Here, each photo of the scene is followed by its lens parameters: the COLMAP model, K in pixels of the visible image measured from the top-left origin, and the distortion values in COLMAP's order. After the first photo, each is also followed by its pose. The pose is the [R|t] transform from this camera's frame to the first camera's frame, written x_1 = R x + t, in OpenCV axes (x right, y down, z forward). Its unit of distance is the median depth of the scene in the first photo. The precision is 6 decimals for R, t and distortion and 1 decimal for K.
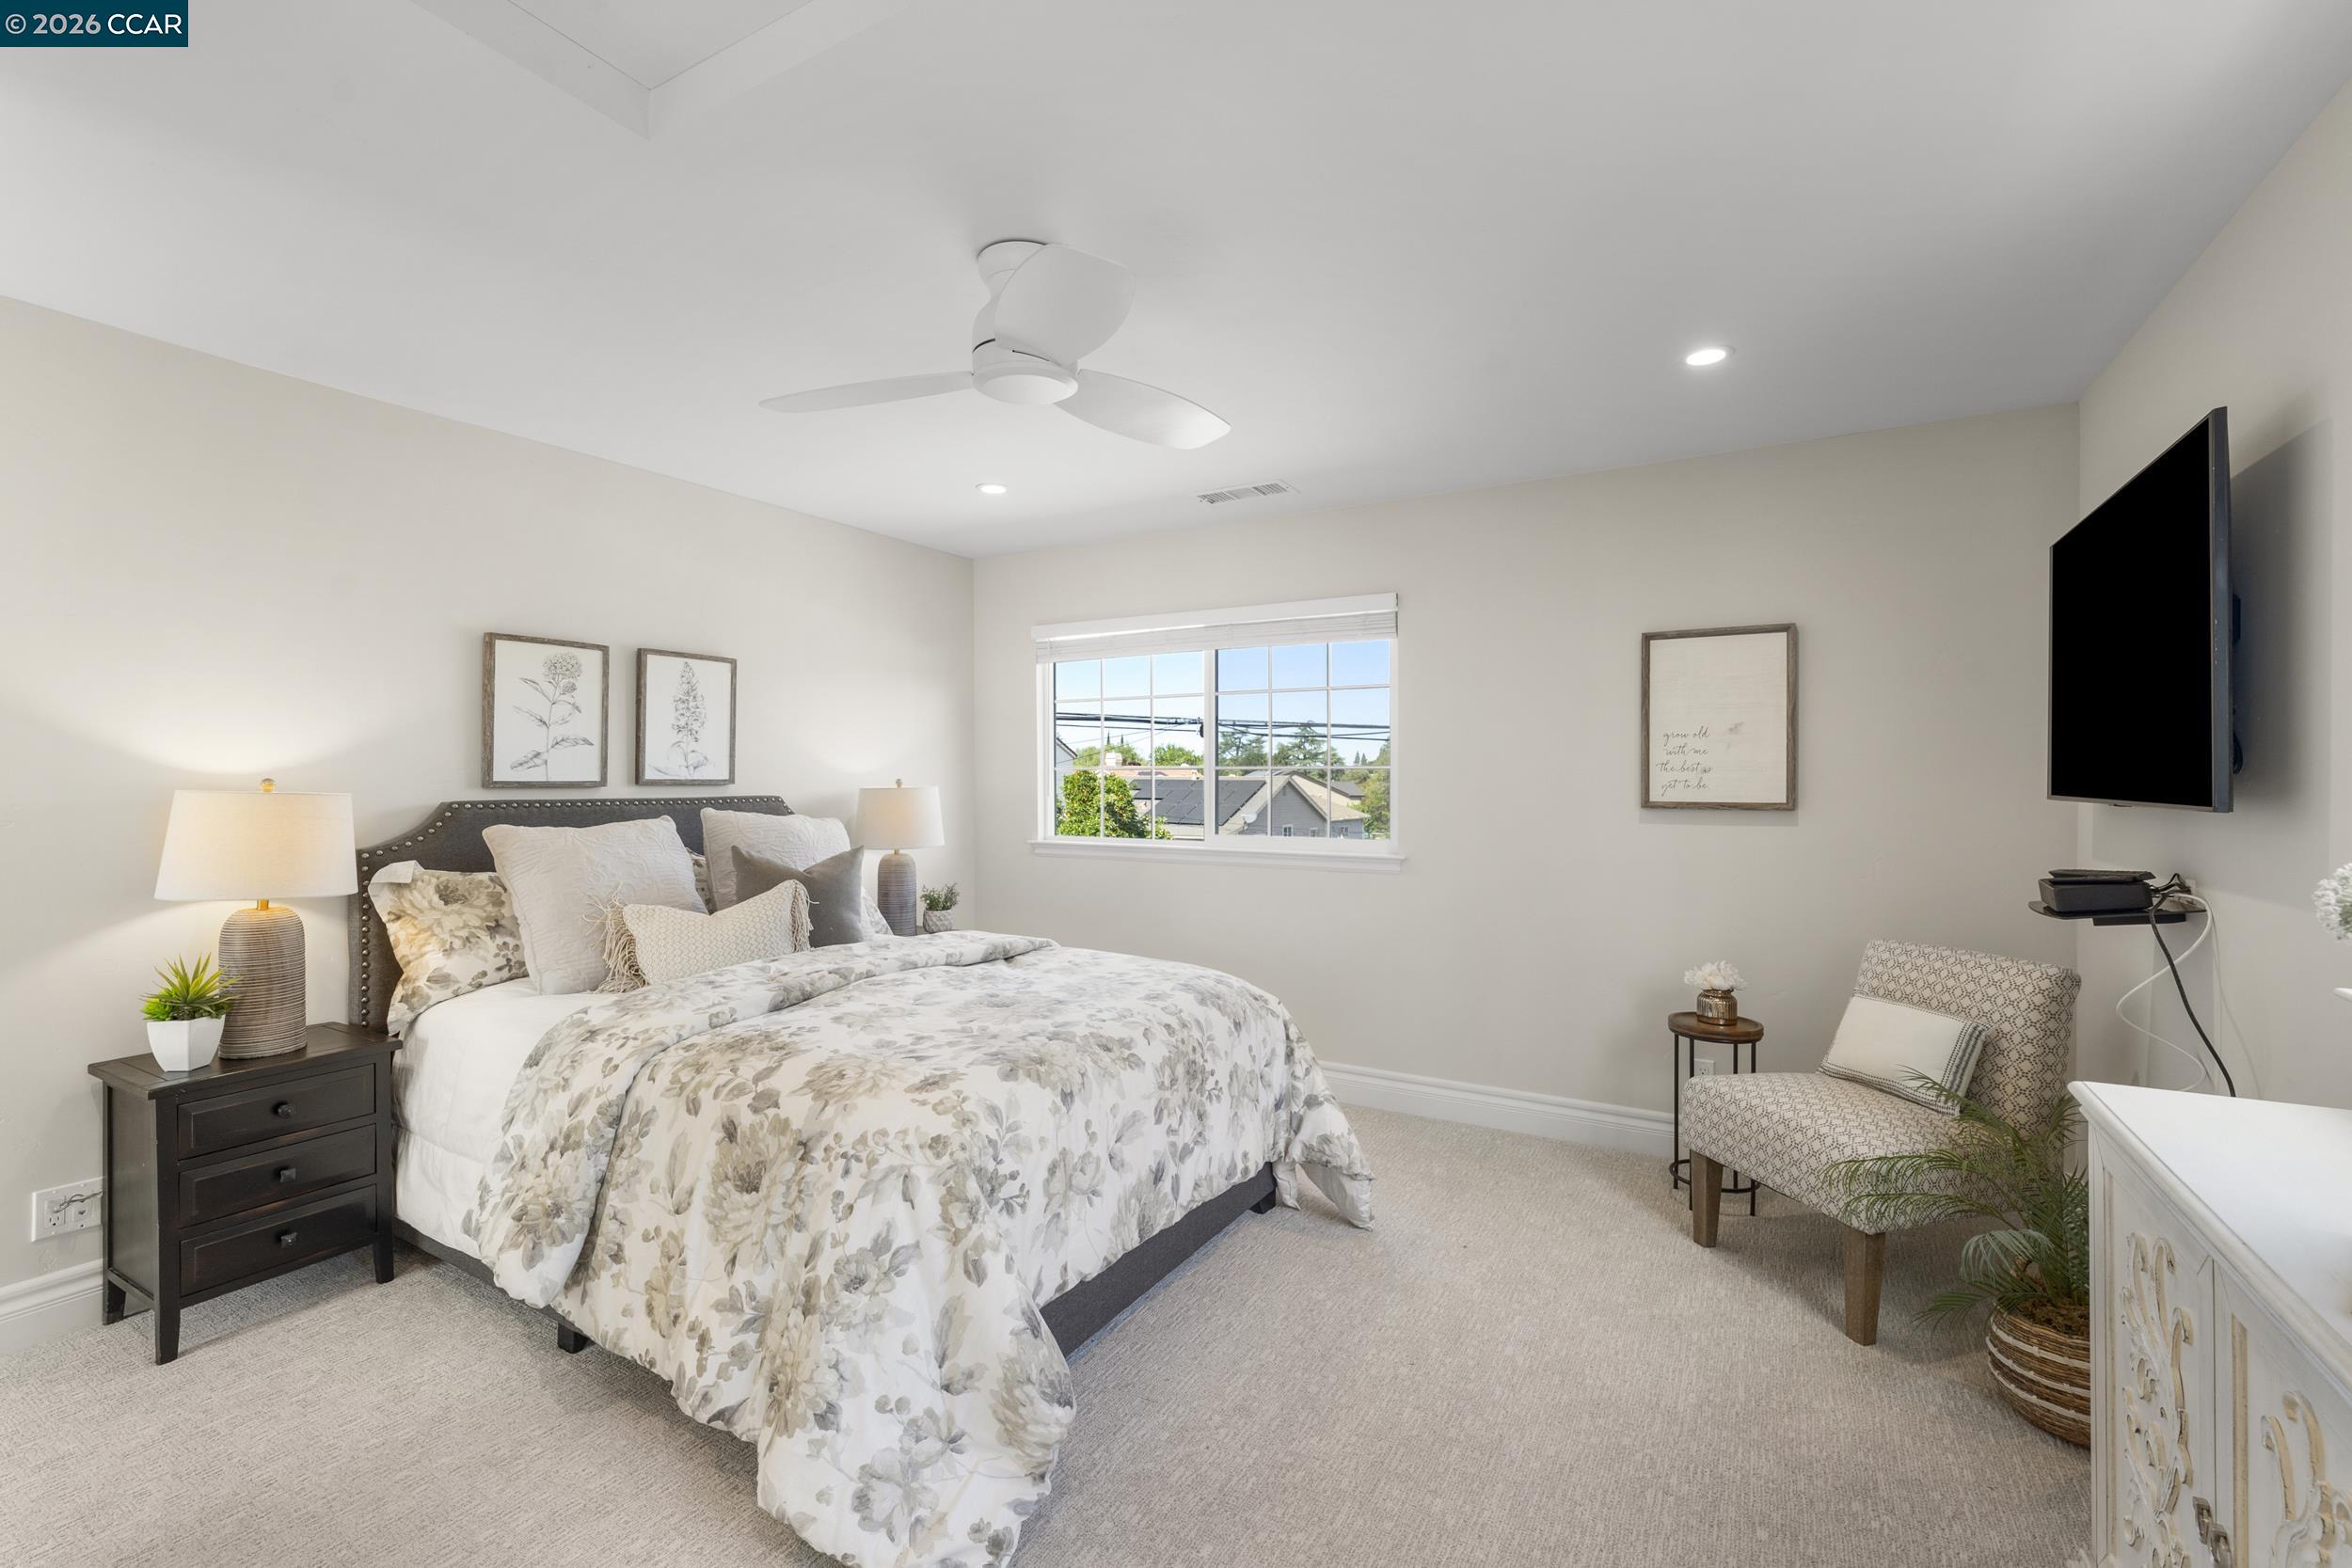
lens RADIAL K [[1024.0, 0, 1179.9], [0, 1024.0, 774.1], [0, 0, 1]] dist [-0.001139, -0.000220]
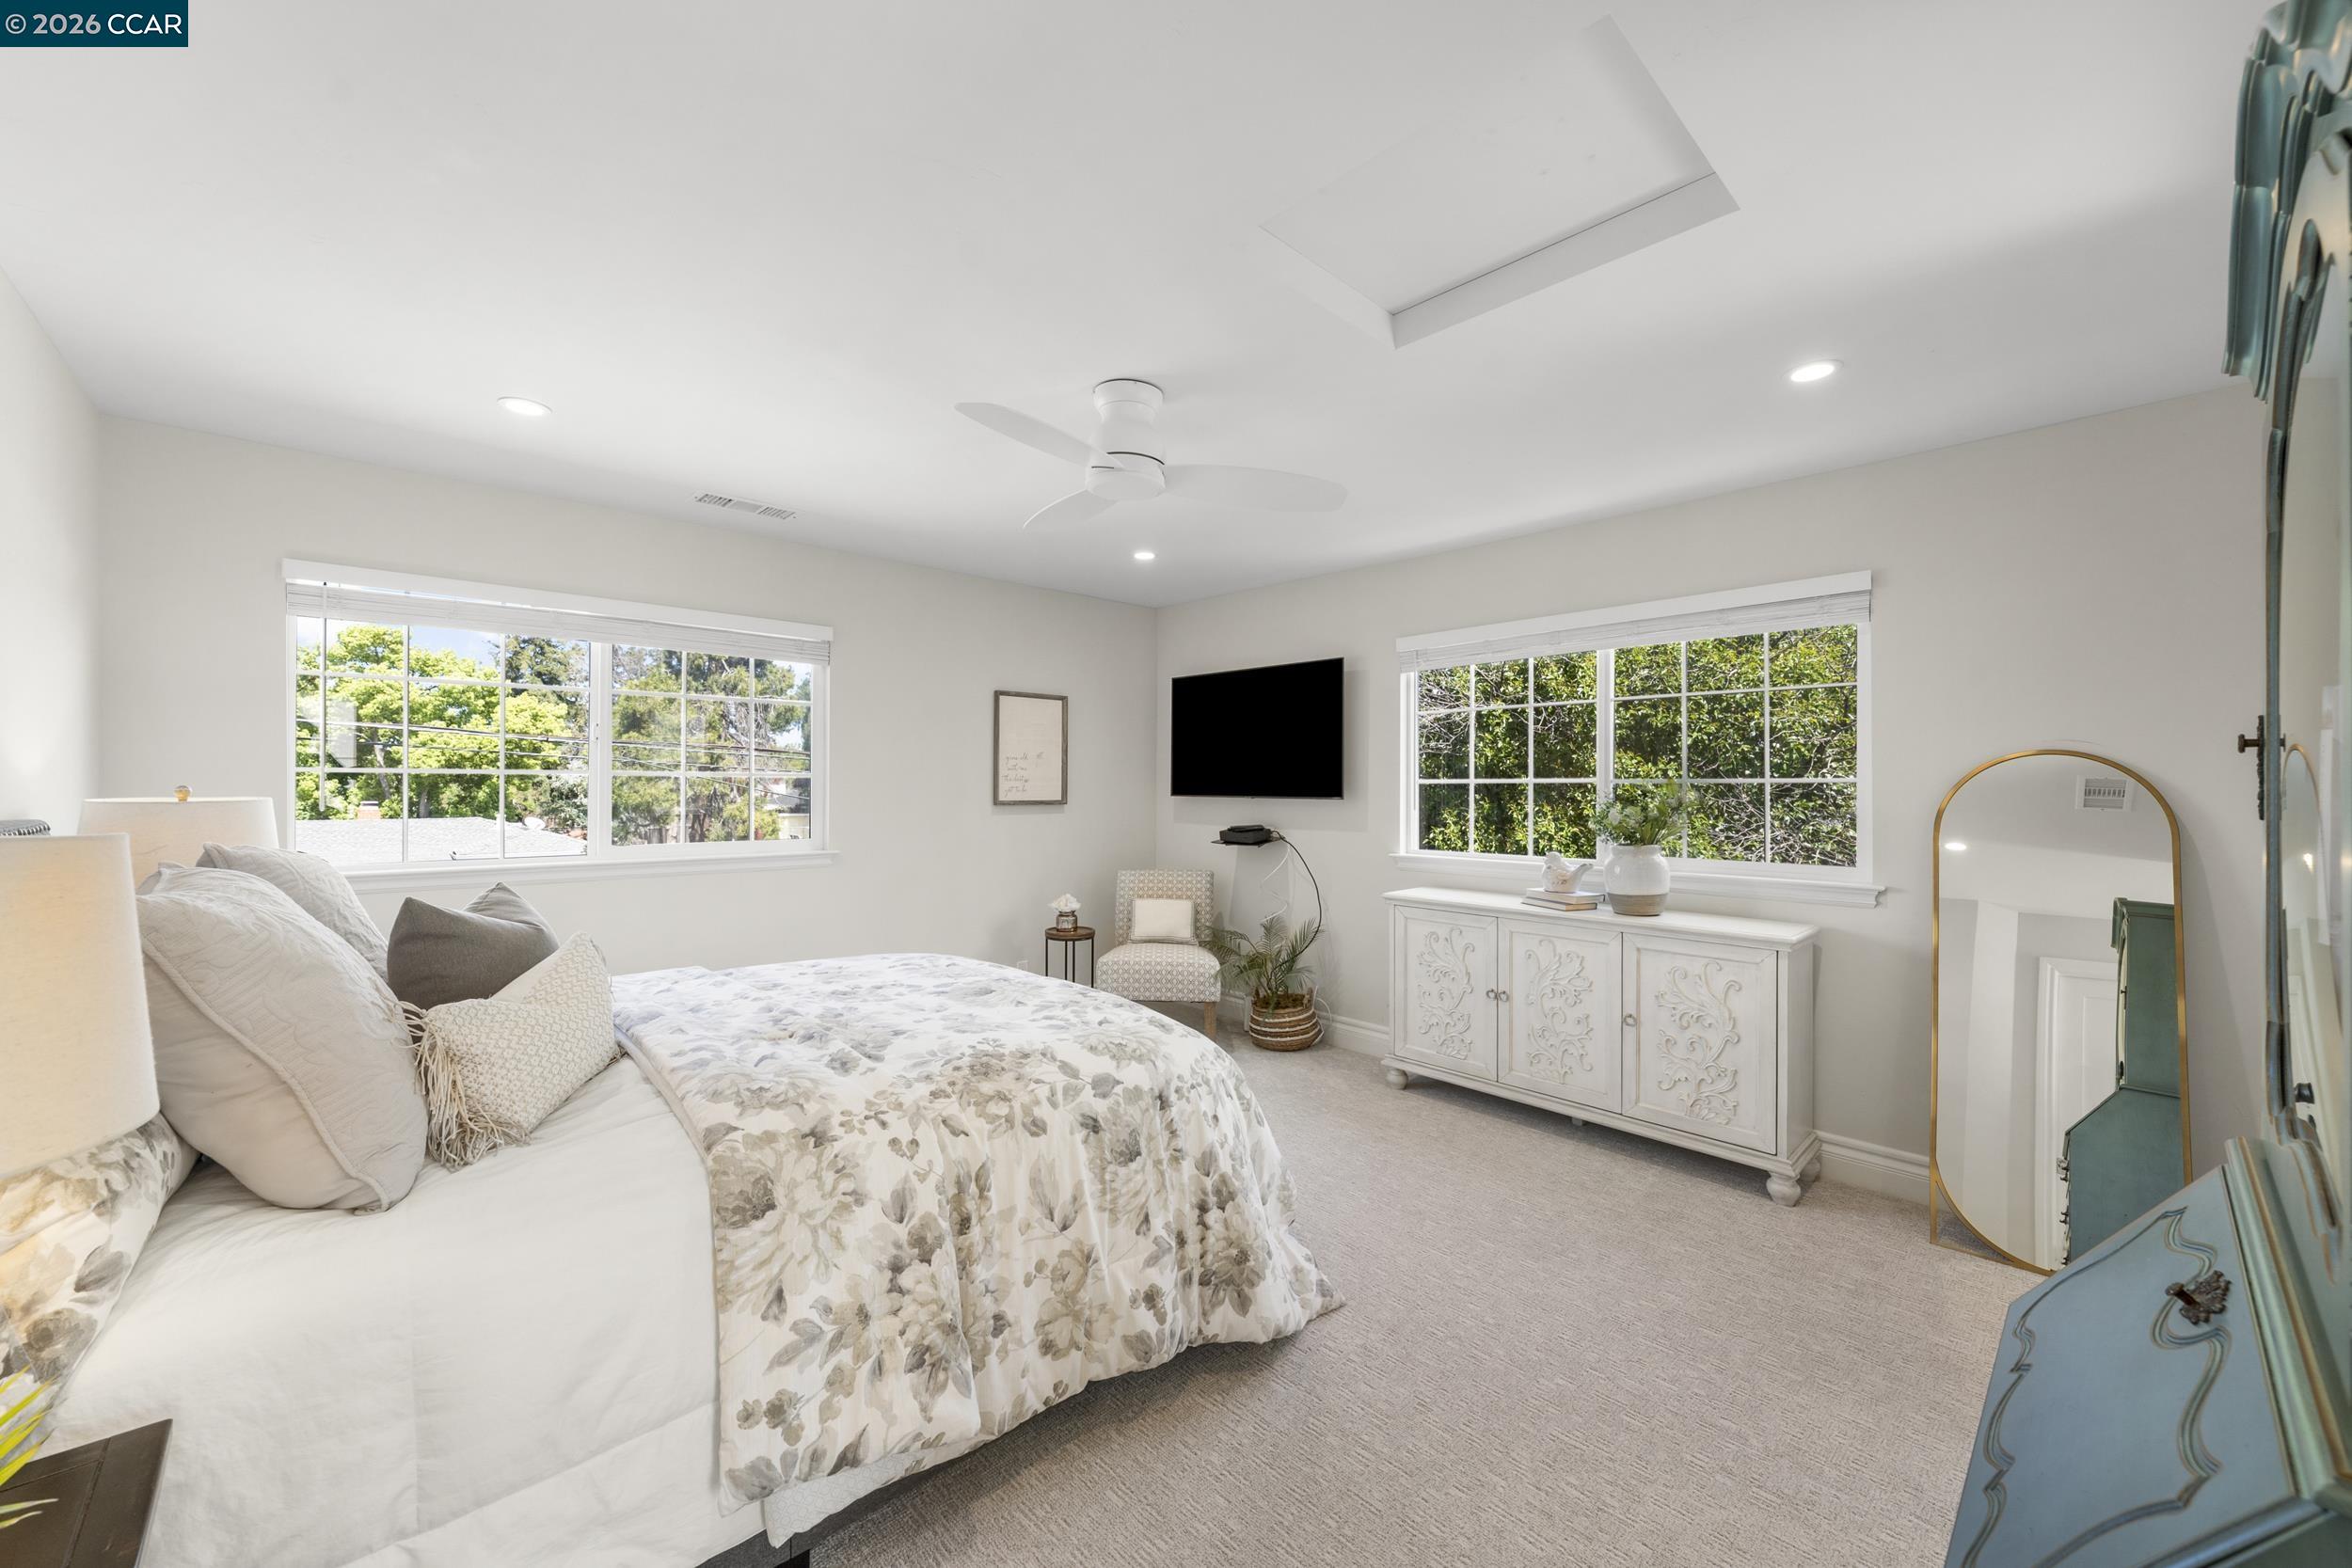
lens RADIAL K [[880.7, 0, 1176.0], [0, 880.7, 784.0], [0, 0, 1]] dist [-0.008898, -0.000070]
pose [[0.287490, 0.000738, 0.957783, -1.123019], [-0.006111, 0.999981, 0.001064, -0.002311], [-0.957764, -0.006159, 0.287489, 0.578376]]
